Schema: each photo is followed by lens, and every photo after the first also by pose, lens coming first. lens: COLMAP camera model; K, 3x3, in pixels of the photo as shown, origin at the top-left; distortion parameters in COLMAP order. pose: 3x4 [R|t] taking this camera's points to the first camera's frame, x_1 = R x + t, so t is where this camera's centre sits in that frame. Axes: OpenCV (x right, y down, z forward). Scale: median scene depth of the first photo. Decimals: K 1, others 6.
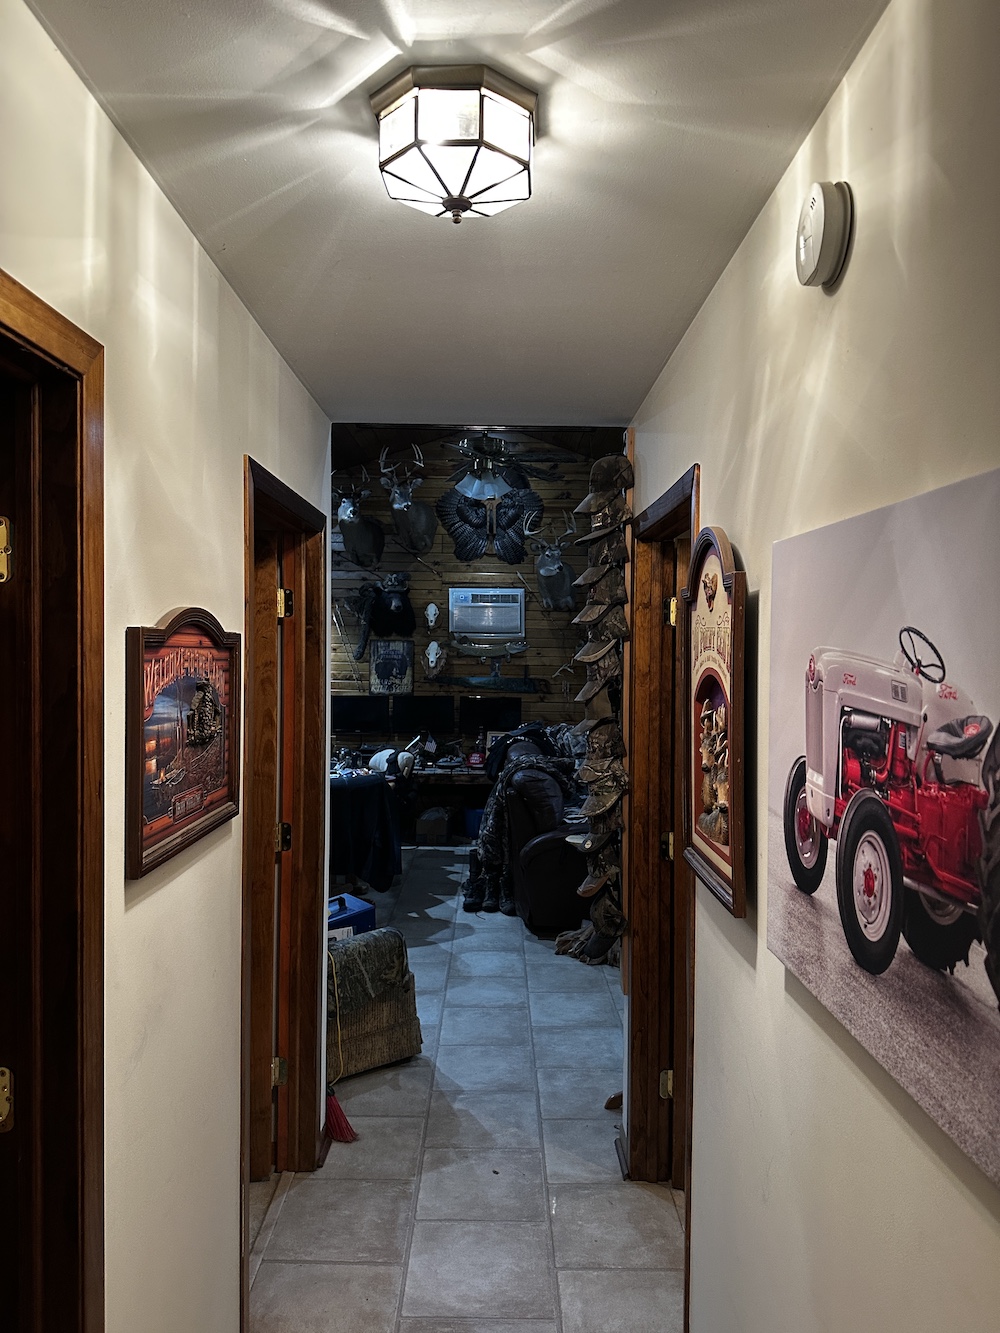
lens RADIAL K [[932.9, 0, 499.0], [0, 932.9, 661.2], [0, 0, 1]] dist [0.000247, -0.000011]
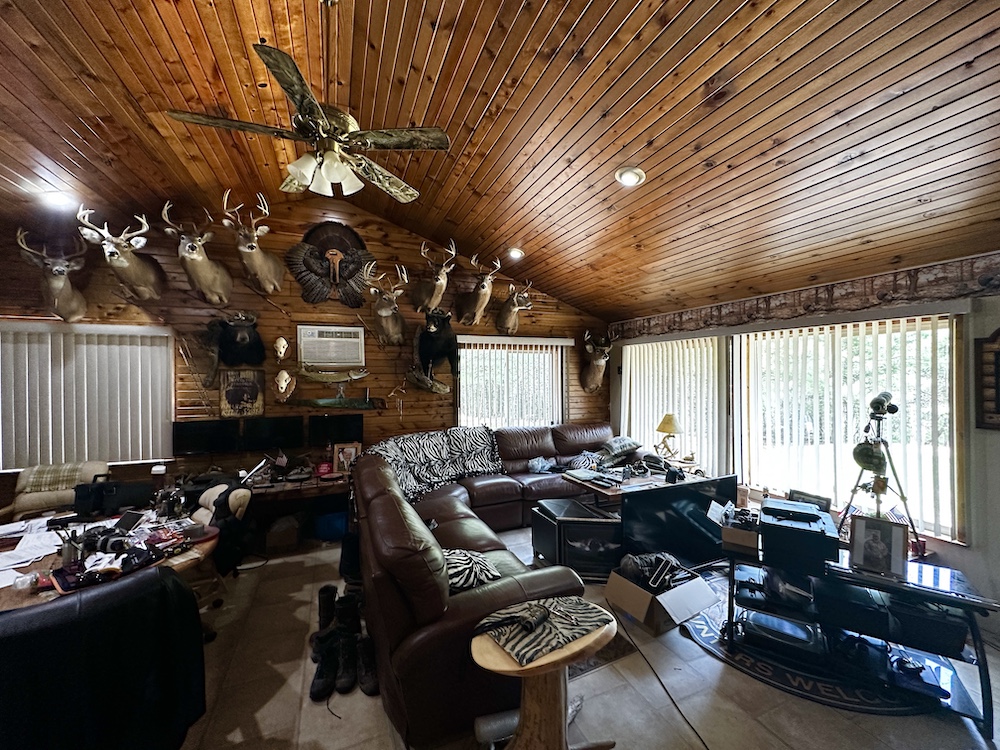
lens RADIAL K [[400.9, 0, 499.6], [0, 400.9, 375.0], [0, 0, 1]] dist [0.000487, 0.000204]
pose [[0.925416, -0.018782, 0.378486, -0.009146], [0.024317, 0.999656, -0.009848, -0.003521], [-0.378171, 0.018317, 0.925555, 0.426494]]
